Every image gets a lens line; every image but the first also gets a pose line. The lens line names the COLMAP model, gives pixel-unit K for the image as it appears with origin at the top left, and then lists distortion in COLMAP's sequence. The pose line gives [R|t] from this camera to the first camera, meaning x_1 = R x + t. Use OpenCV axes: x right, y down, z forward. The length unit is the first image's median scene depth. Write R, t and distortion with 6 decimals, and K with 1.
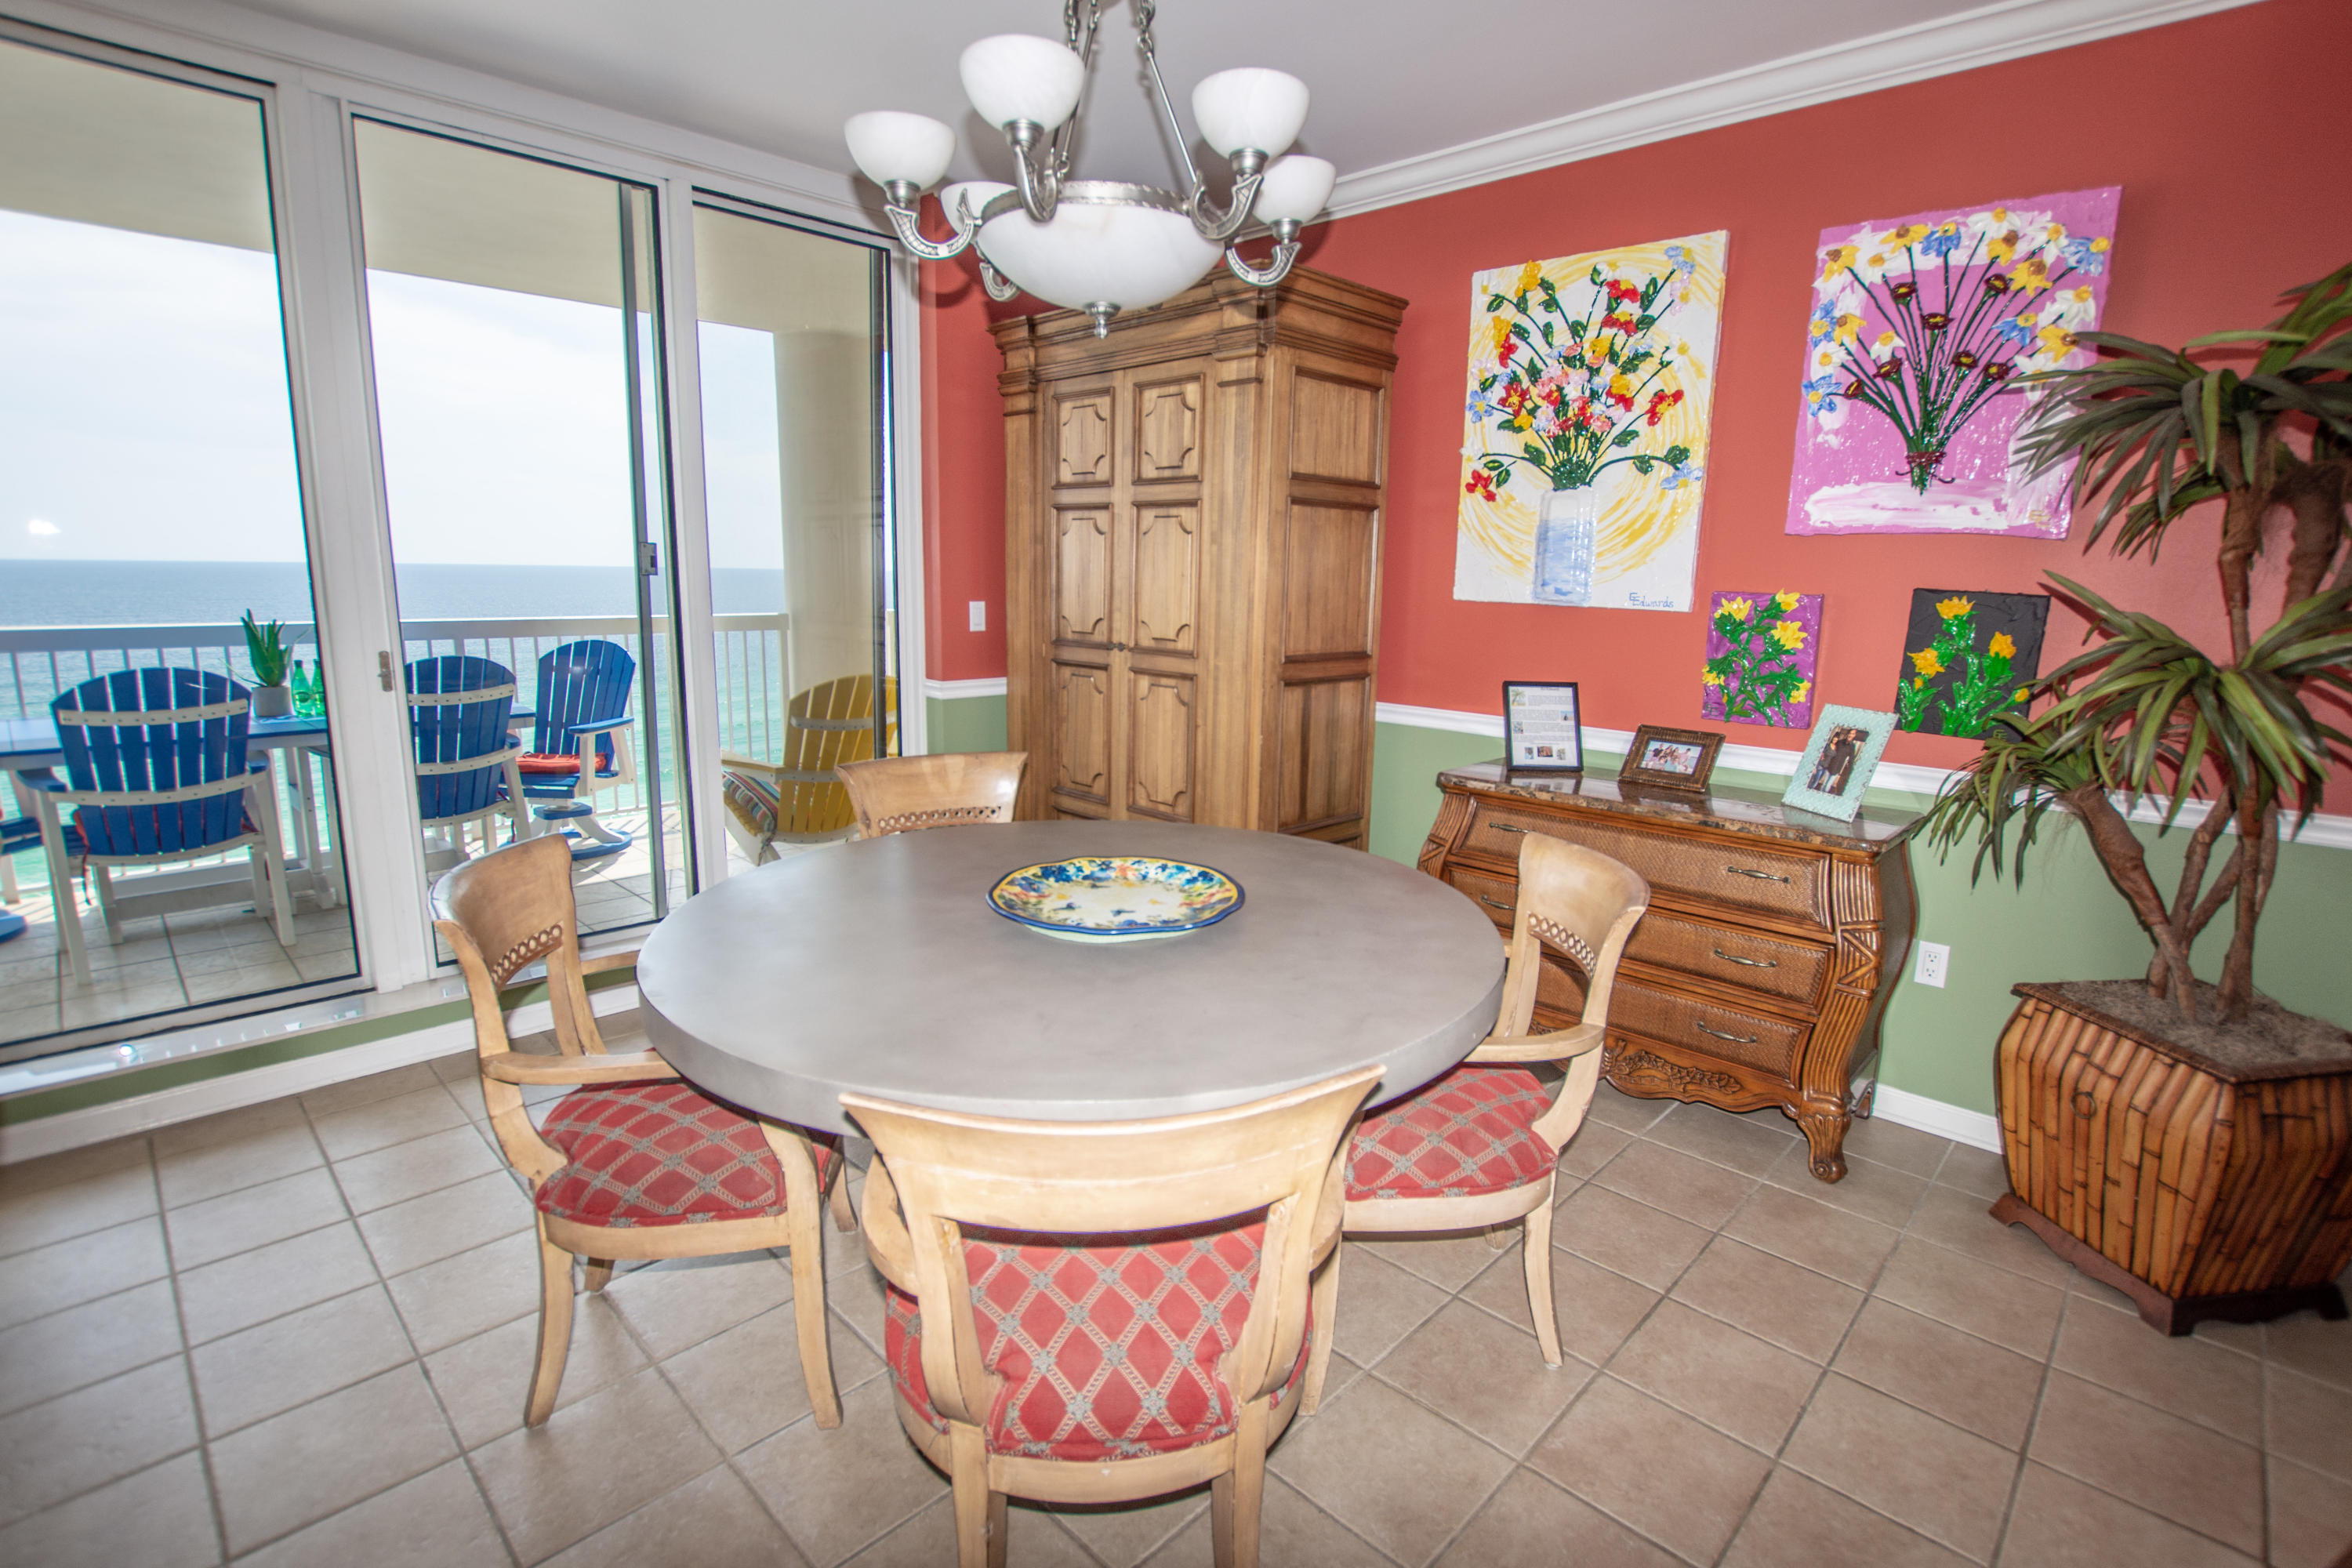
lens RADIAL K [[1103.1, 0, 1186.7], [0, 1103.1, 778.0], [0, 0, 1]] dist [-0.028425, 0.000246]
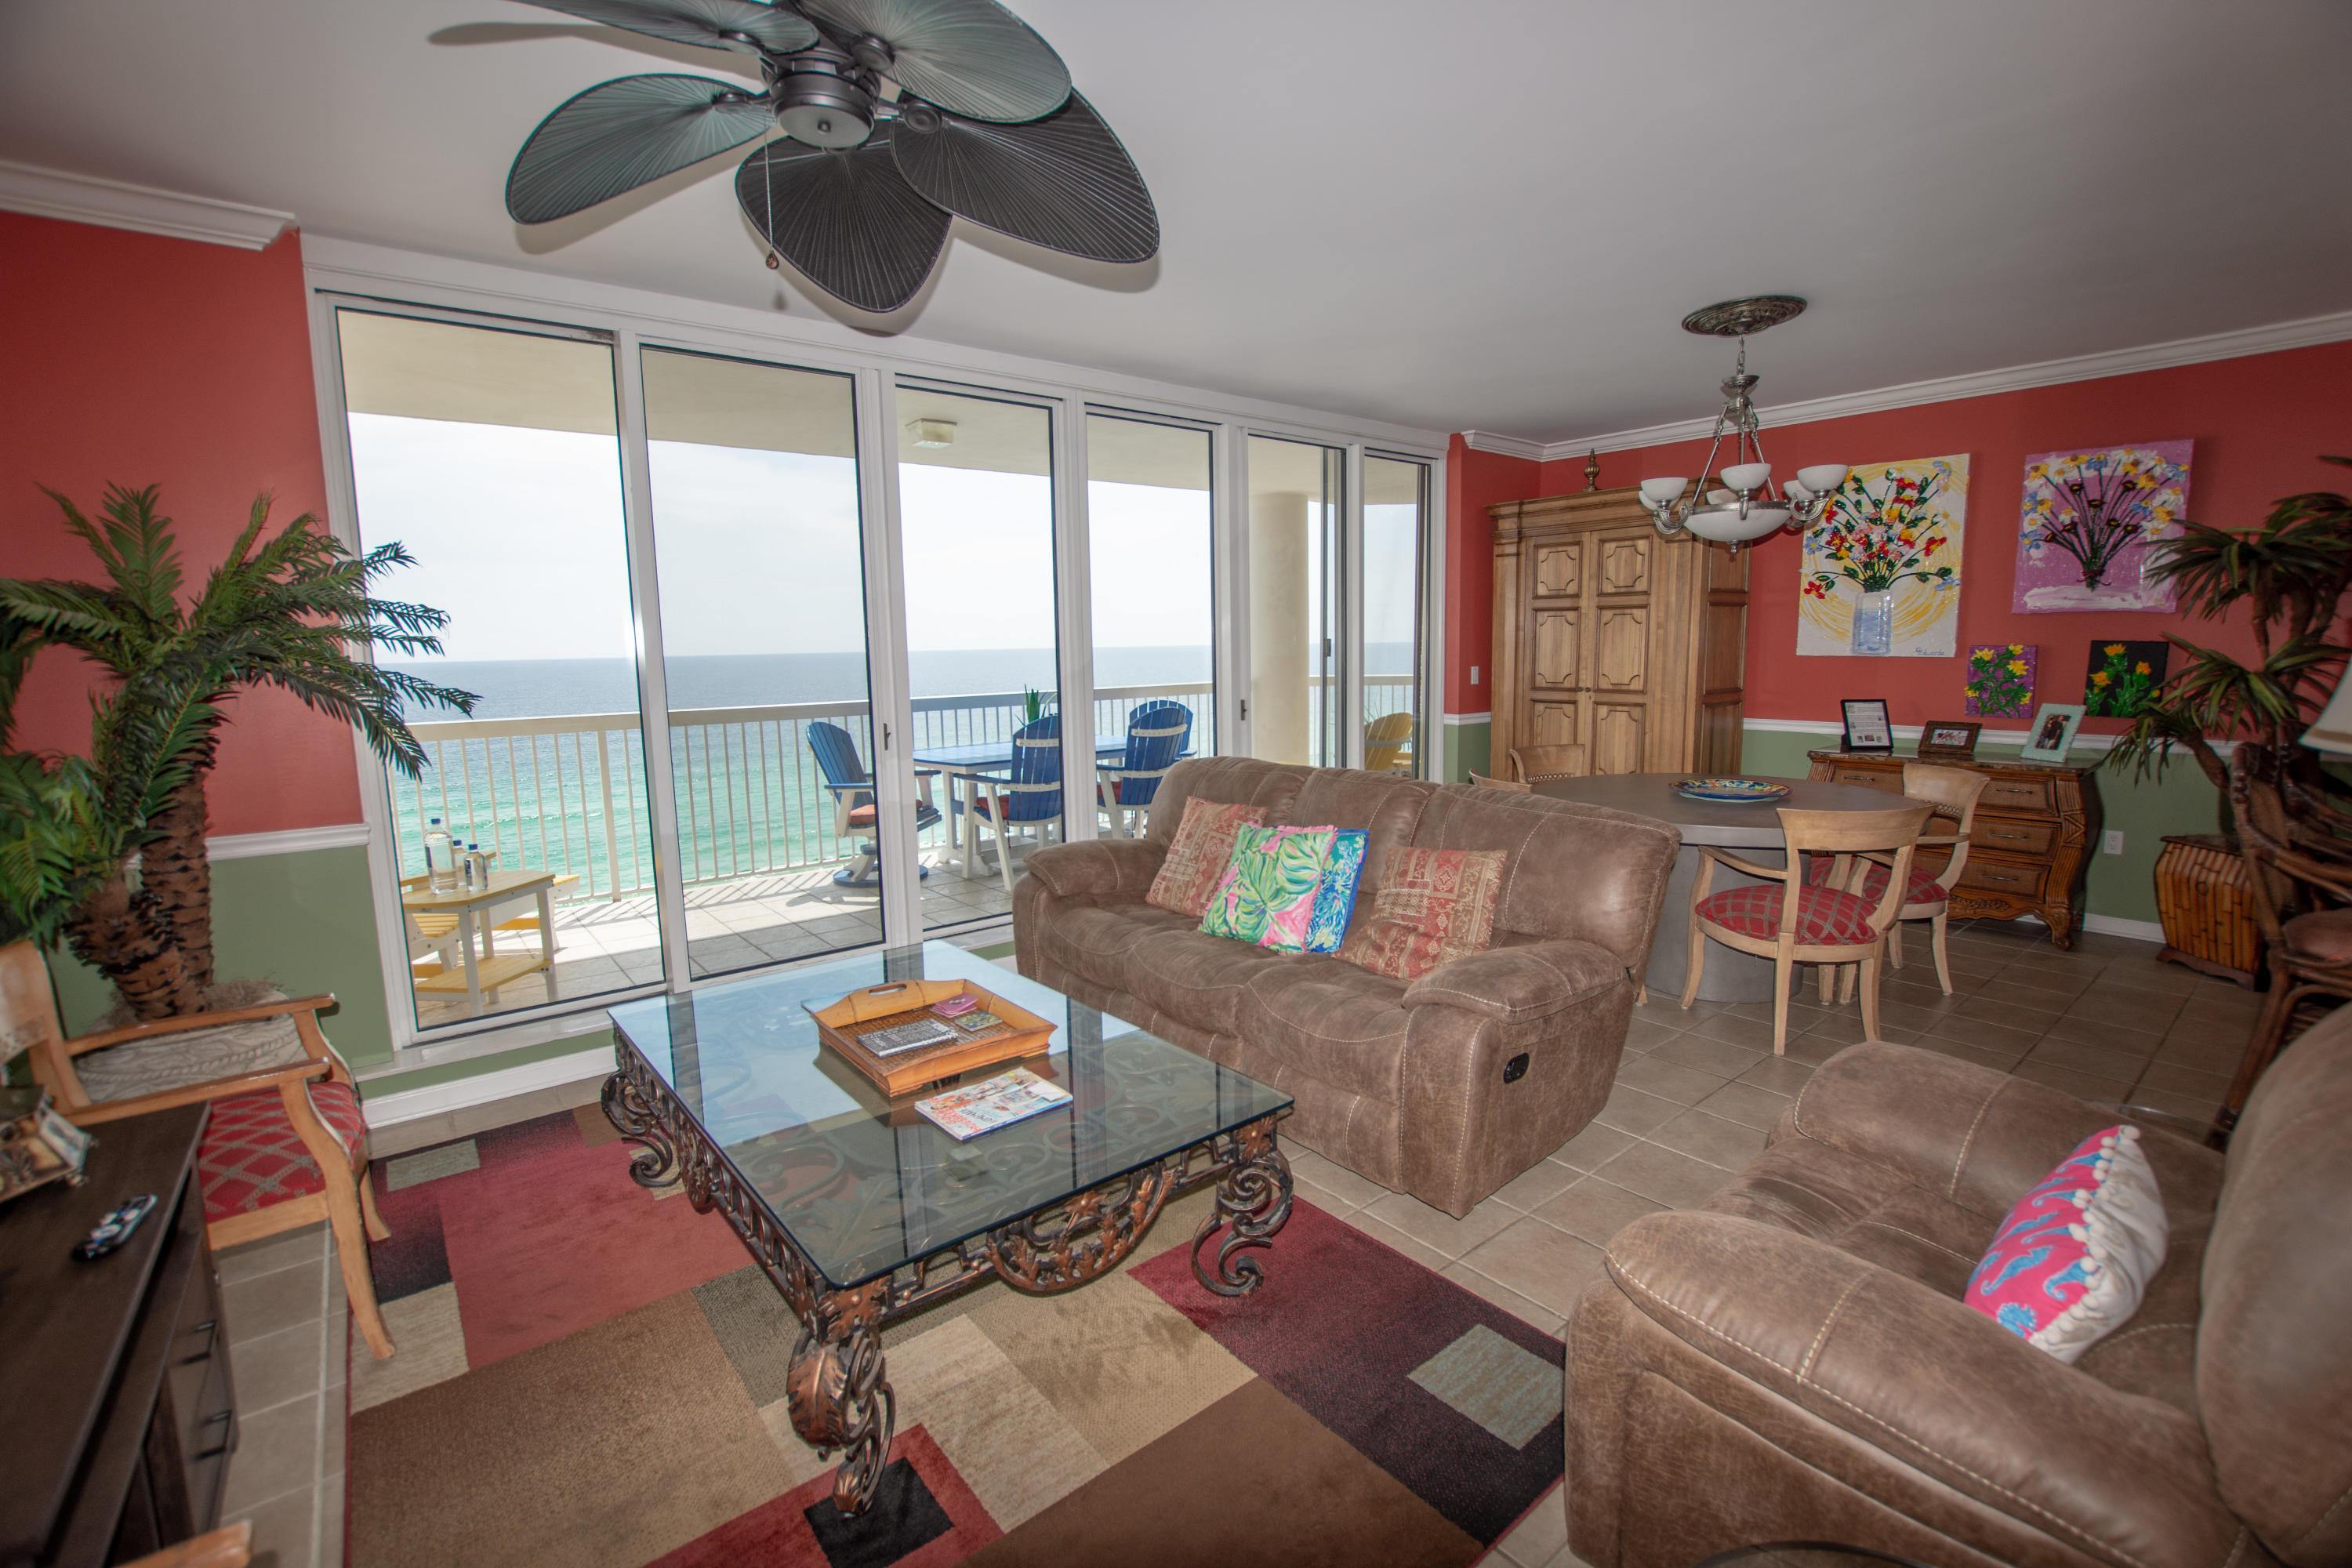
lens RADIAL K [[1031.7, 0, 1191.4], [0, 1031.7, 779.6], [0, 0, 1]] dist [-0.035483, 0.005803]
pose [[0.992120, -0.023426, -0.123083, -0.584851], [0.016977, 0.998440, -0.053187, 0.116291], [0.124137, 0.050678, 0.990970, -0.794064]]
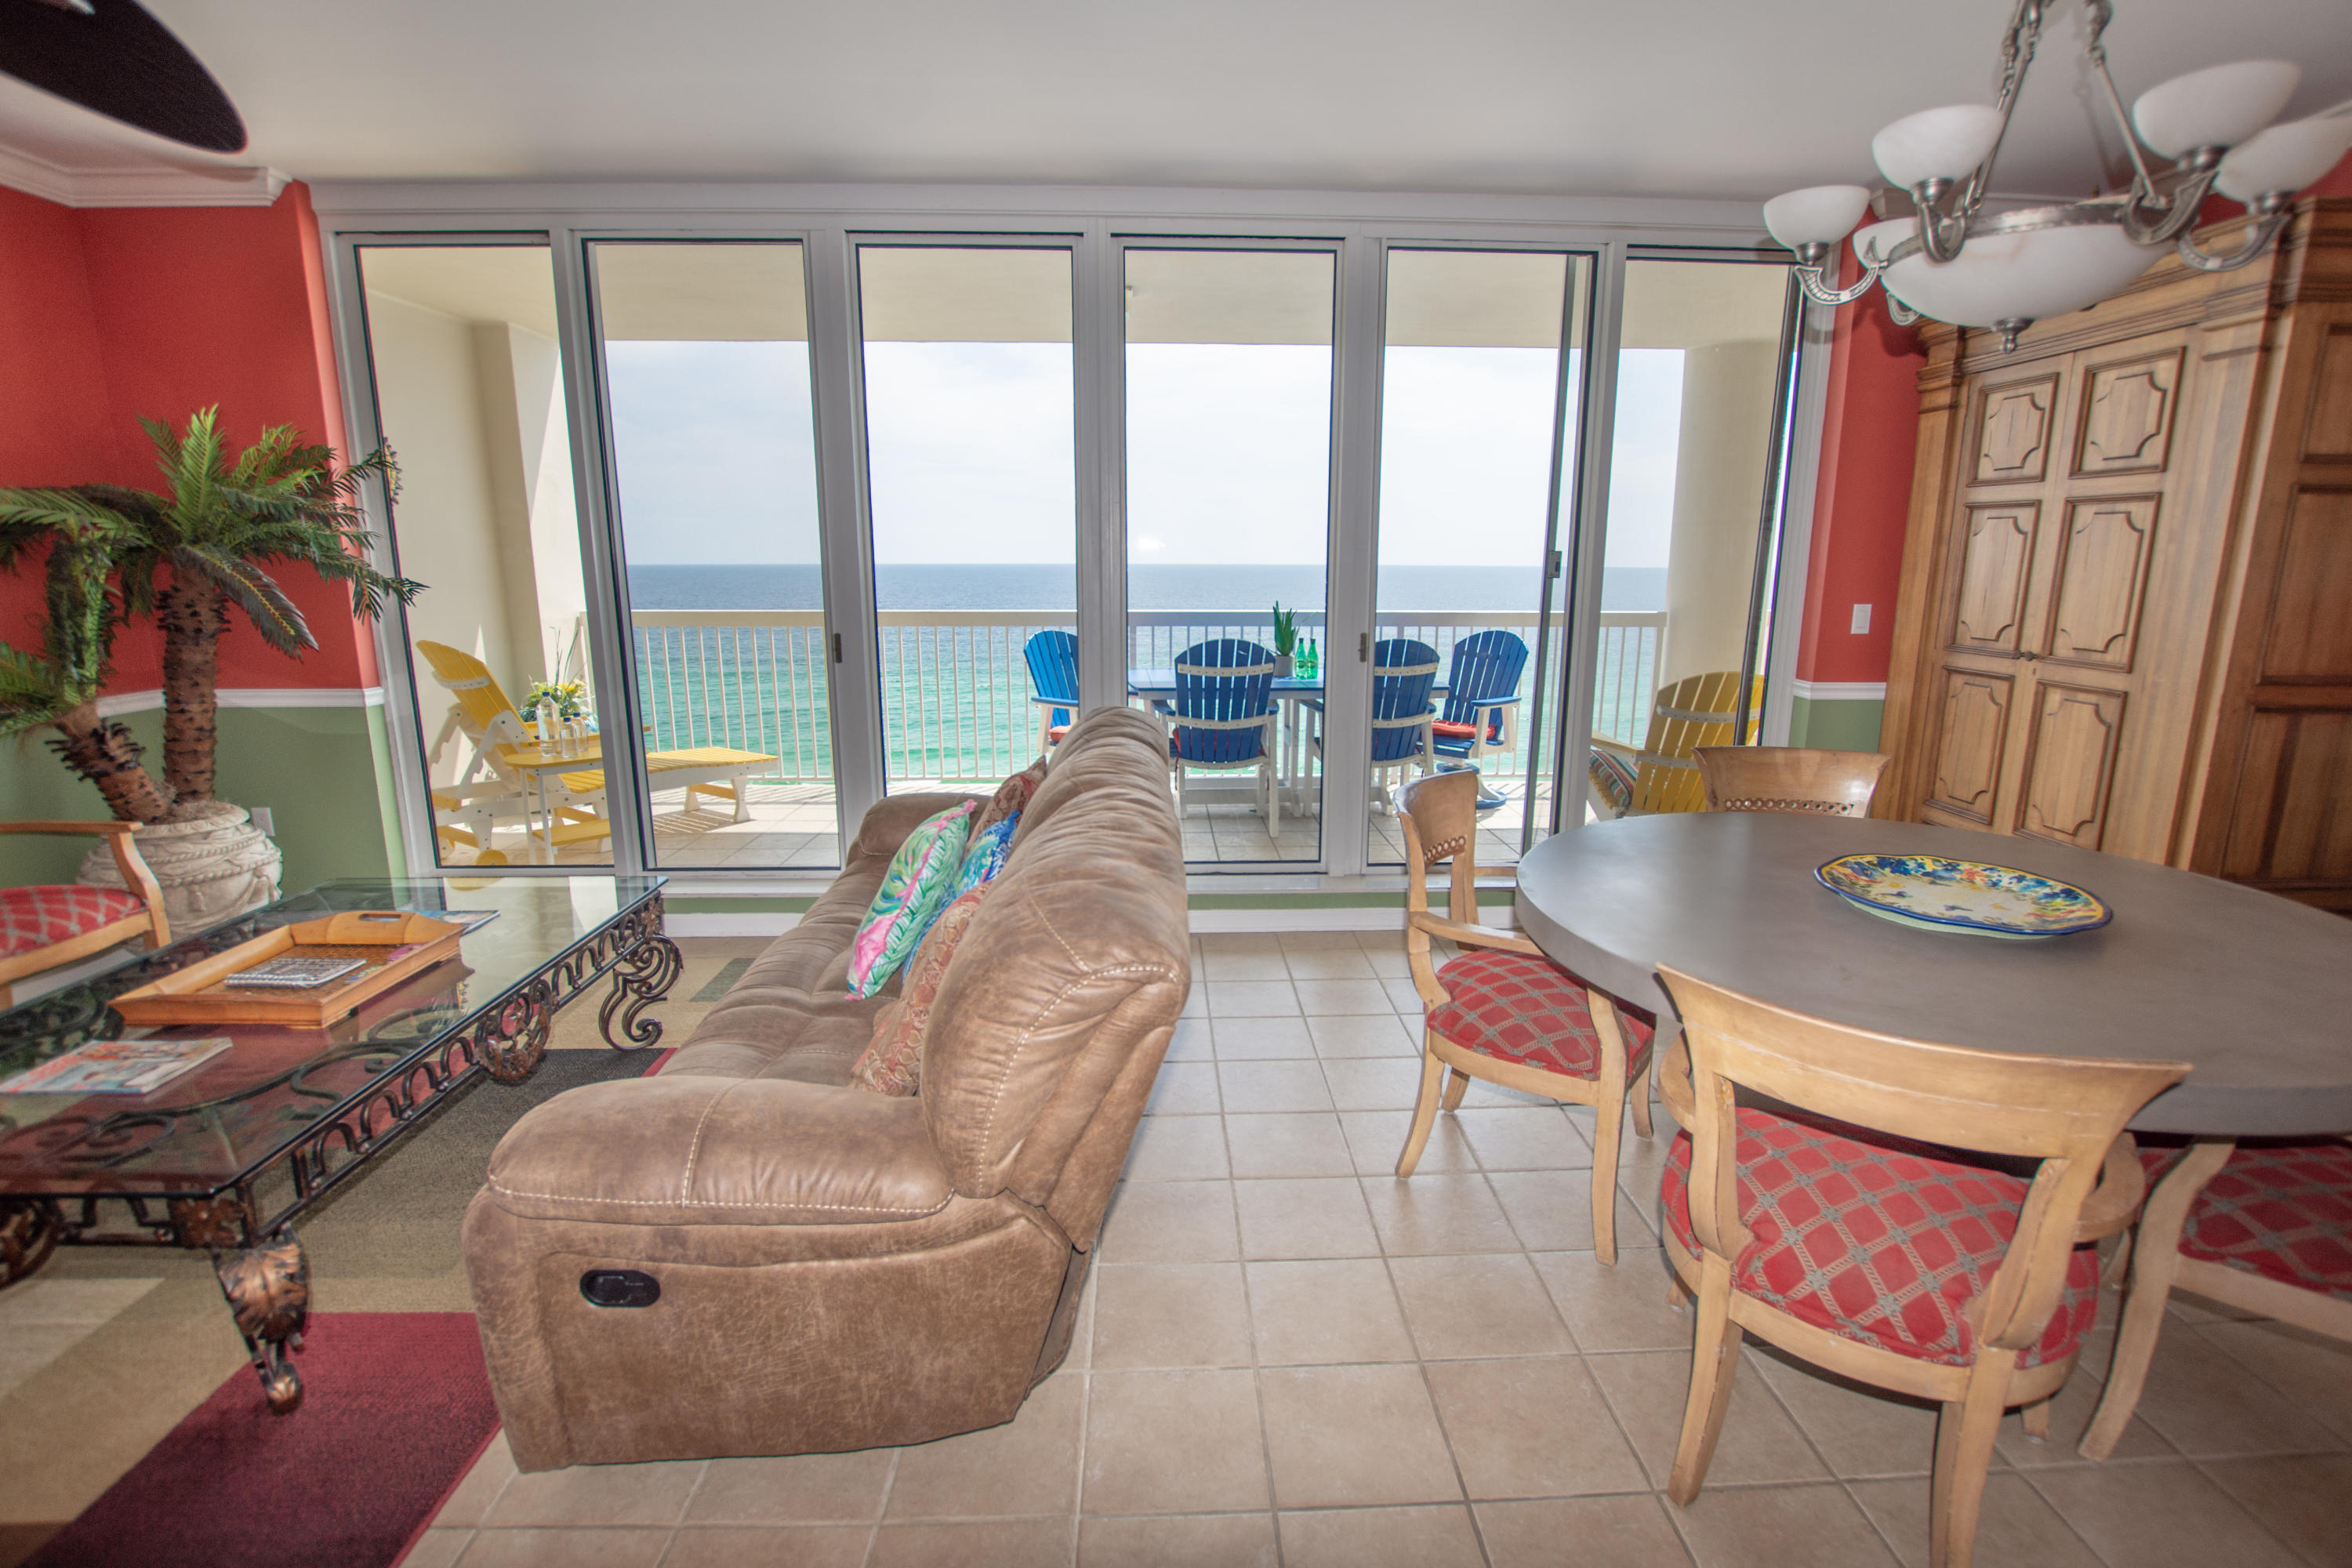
lens RADIAL K [[1058.6, 0, 1192.3], [0, 1058.6, 782.5], [0, 0, 1]] dist [-0.032144, 0.001259]
pose [[0.721881, 0.122753, -0.681043, 0.046078], [-0.114120, 0.991784, 0.057798, 0.018986], [0.682542, 0.035997, 0.729959, -0.127162]]
